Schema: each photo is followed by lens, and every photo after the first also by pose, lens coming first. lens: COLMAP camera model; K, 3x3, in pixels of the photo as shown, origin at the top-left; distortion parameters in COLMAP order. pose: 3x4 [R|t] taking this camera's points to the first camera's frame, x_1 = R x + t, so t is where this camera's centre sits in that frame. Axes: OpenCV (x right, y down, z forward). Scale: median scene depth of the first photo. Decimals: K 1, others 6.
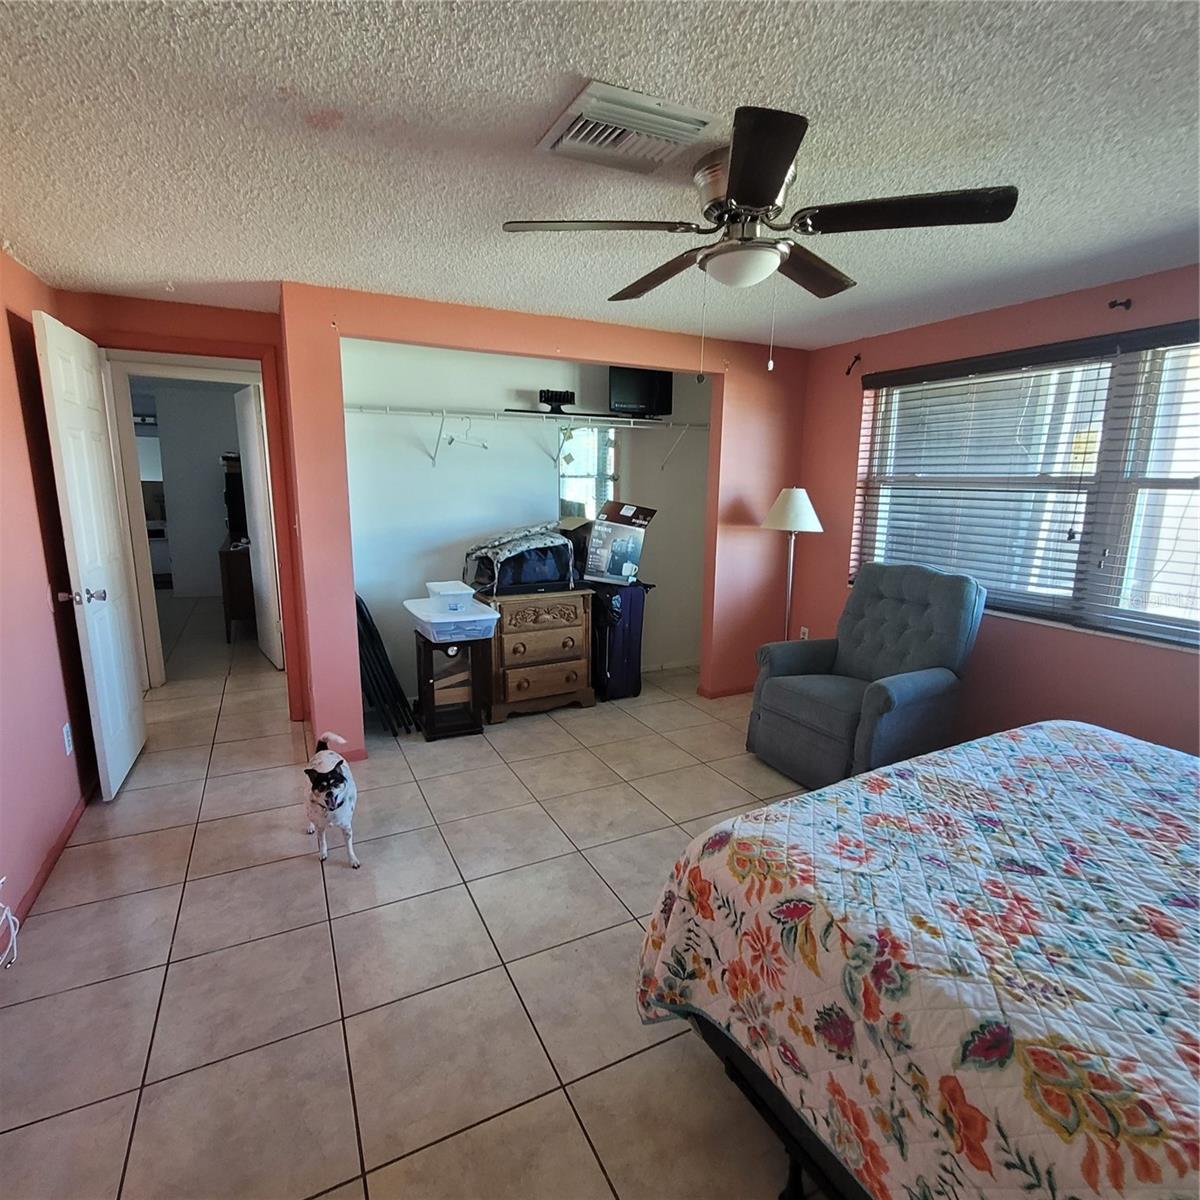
lens RADIAL K [[655.7, 0, 605.7], [0, 655.7, 602.3], [0, 0, 1]] dist [-0.006886, 0.002745]
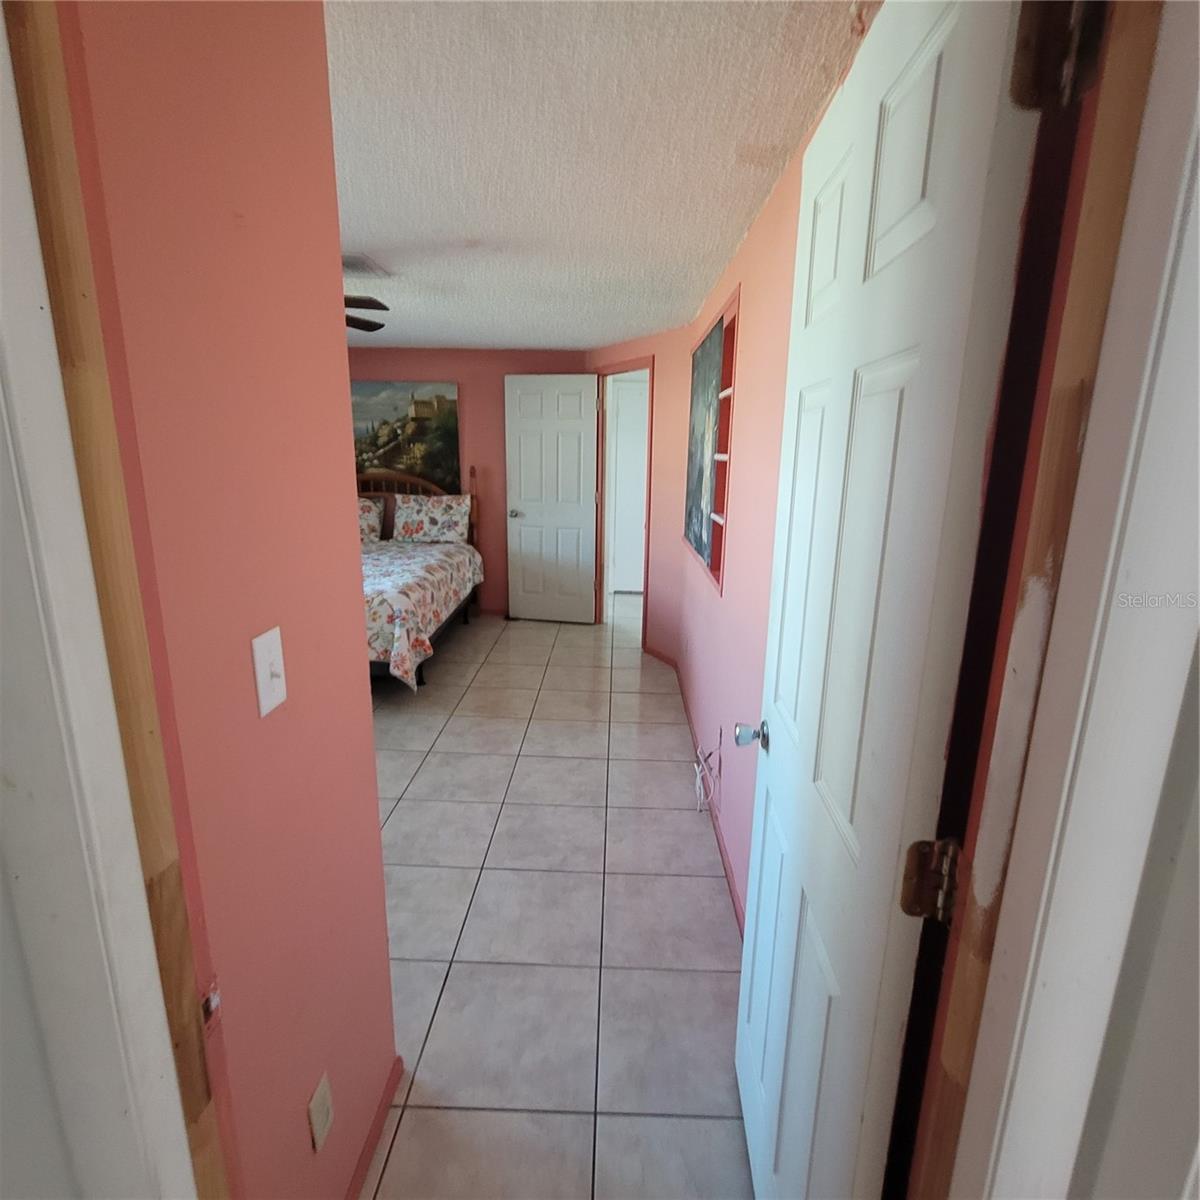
lens RADIAL K [[655.7, 0, 605.6], [0, 655.7, 600.5], [0, 0, 1]] dist [-0.006886, 0.002745]
pose [[-0.883738, -0.133947, 0.448403, -1.597476], [0.058347, 0.919150, 0.389562, -0.544933], [-0.464331, 0.370434, -0.804472, 2.540115]]
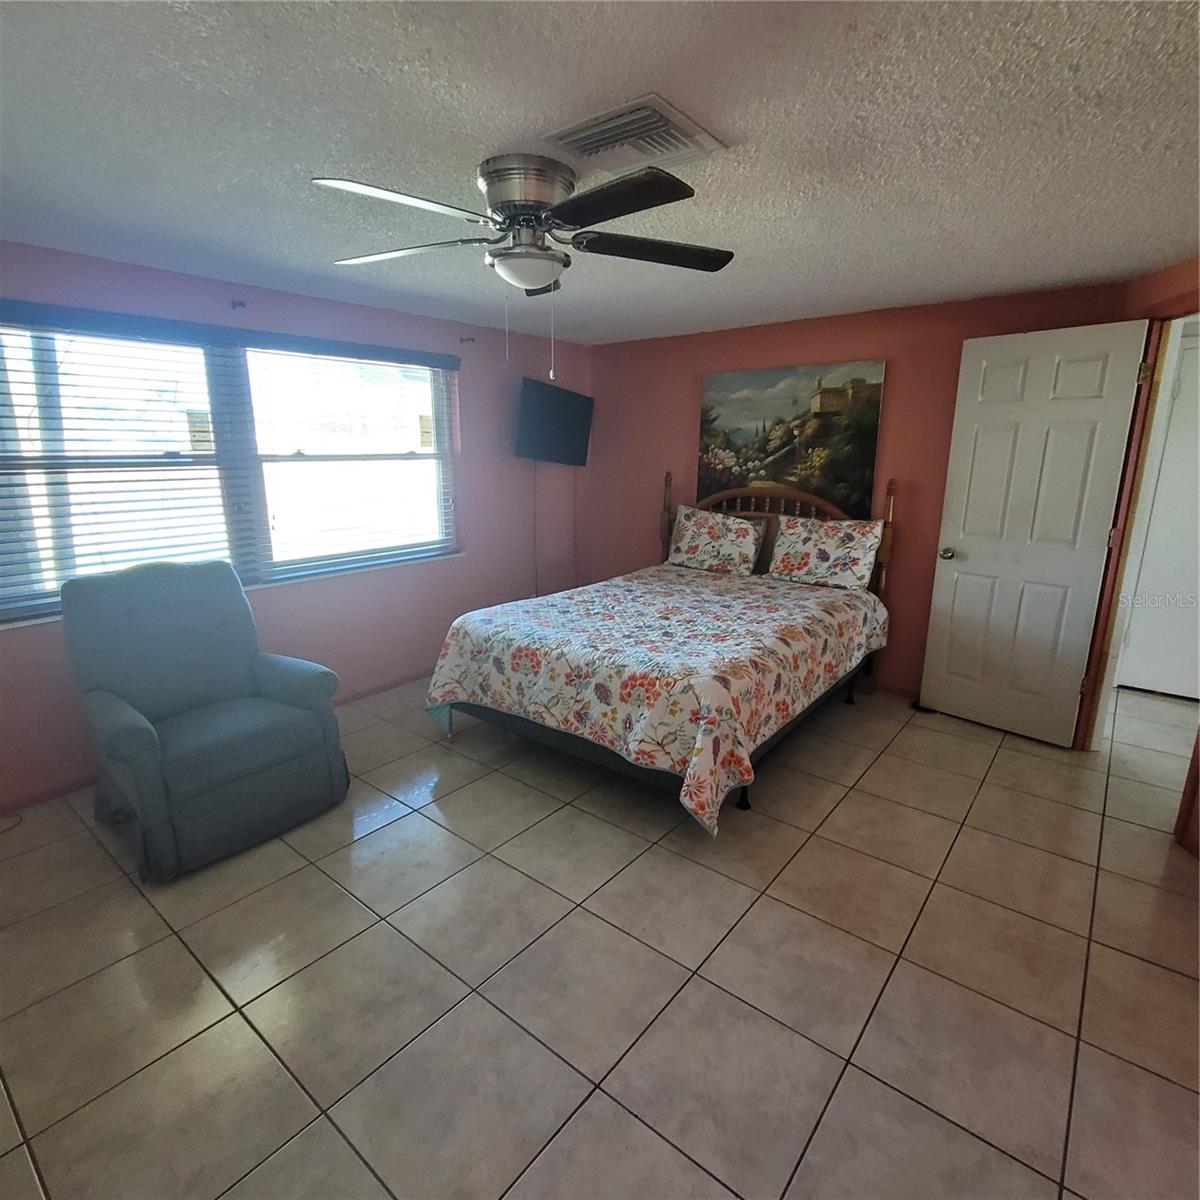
lens RADIAL K [[655.7, 0, 599.2], [0, 655.7, 610.1], [0, 0, 1]] dist [-0.006886, 0.002745]
pose [[-0.410487, -0.230536, 0.882243, -1.068499], [0.163143, 0.933336, 0.319794, -0.372684], [-0.897154, 0.275203, -0.345512, 1.678418]]
